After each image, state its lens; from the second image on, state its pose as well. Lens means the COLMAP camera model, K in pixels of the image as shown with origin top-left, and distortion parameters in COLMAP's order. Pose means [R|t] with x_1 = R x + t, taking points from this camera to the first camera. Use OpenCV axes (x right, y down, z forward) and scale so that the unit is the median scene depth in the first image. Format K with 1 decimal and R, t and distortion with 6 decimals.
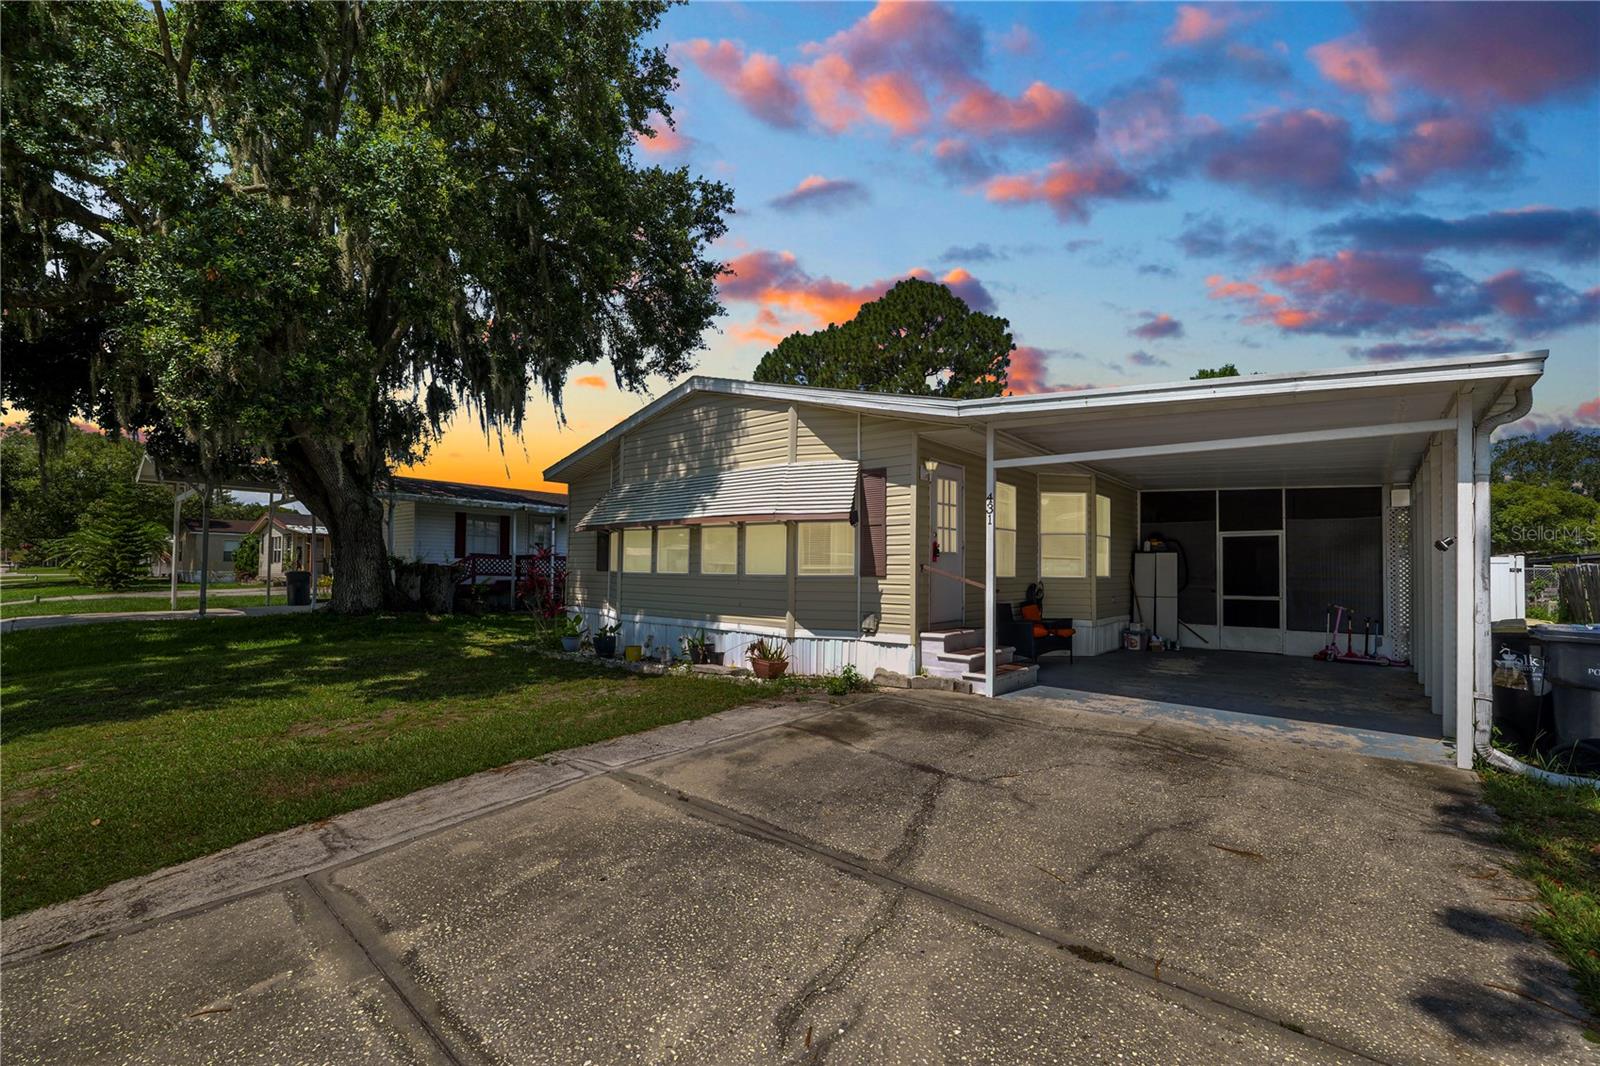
lens RADIAL K [[653.2, 0, 815.8], [0, 653.2, 560.3], [0, 0, 1]] dist [-0.012740, 0.001301]
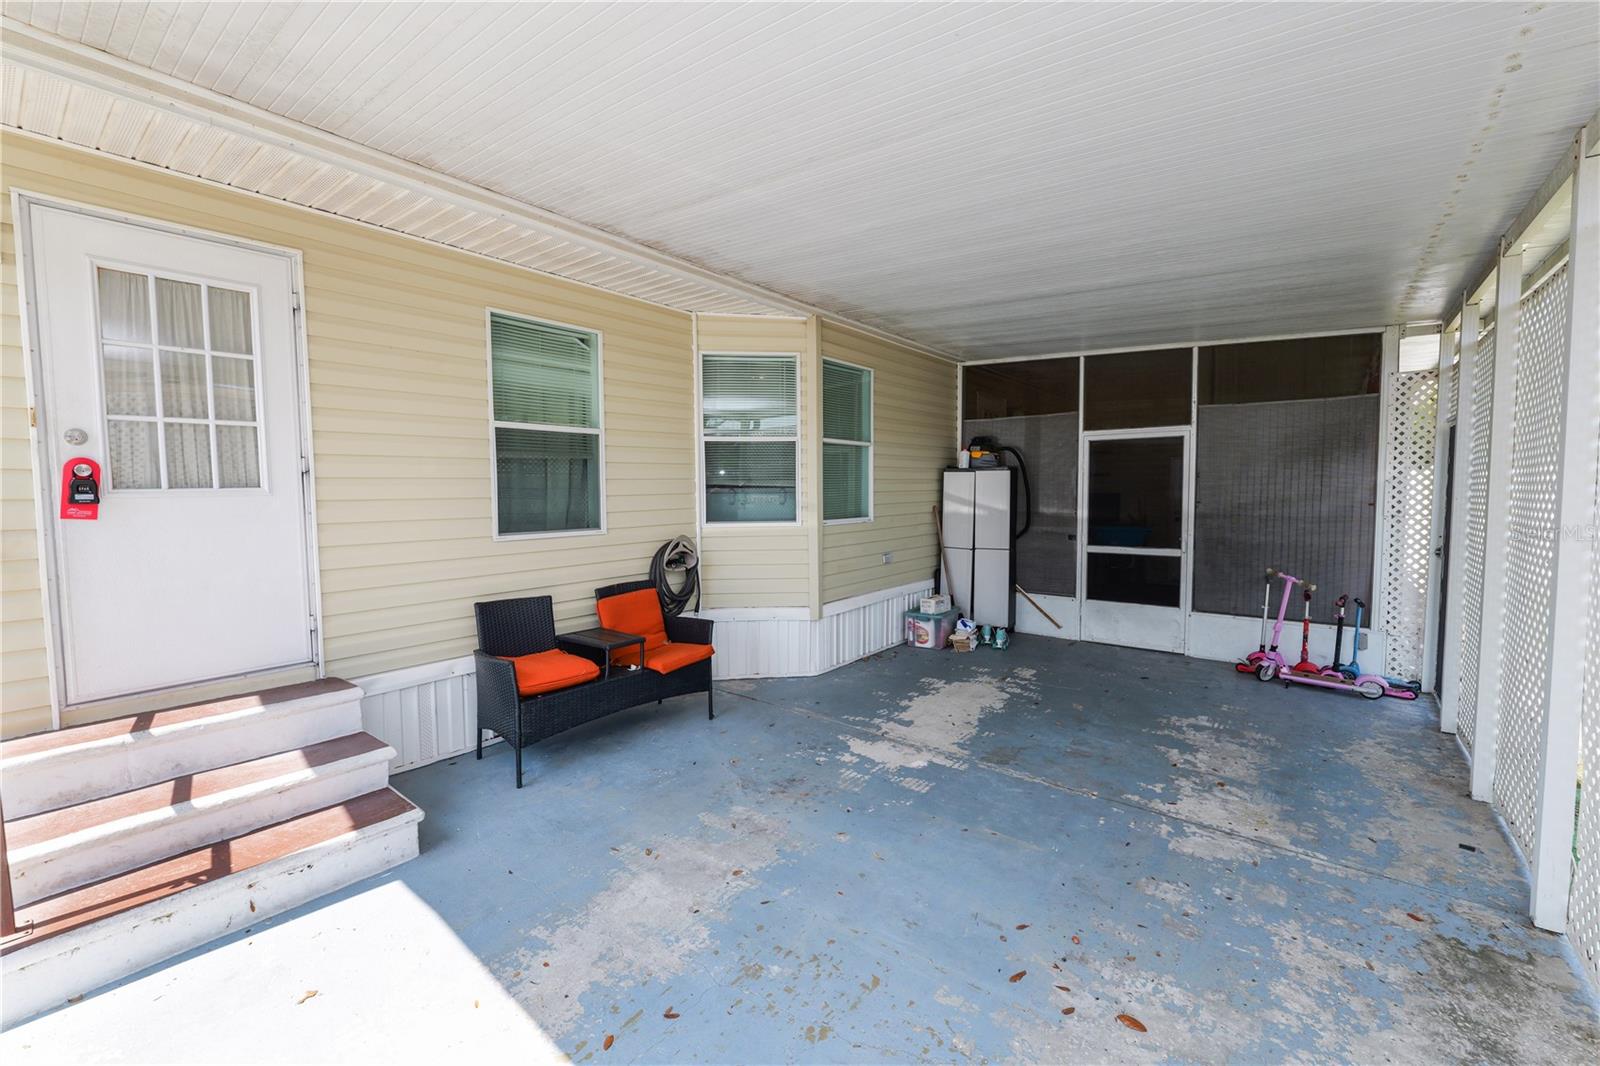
lens RADIAL K [[653.2, 0, 800.5], [0, 653.2, 528.0], [0, 0, 1]] dist [-0.012740, 0.001301]
pose [[0.999350, -0.017576, 0.031461, 0.378768], [0.015082, 0.996854, 0.077817, -0.009038], [-0.032730, -0.077292, 0.996471, 0.469468]]
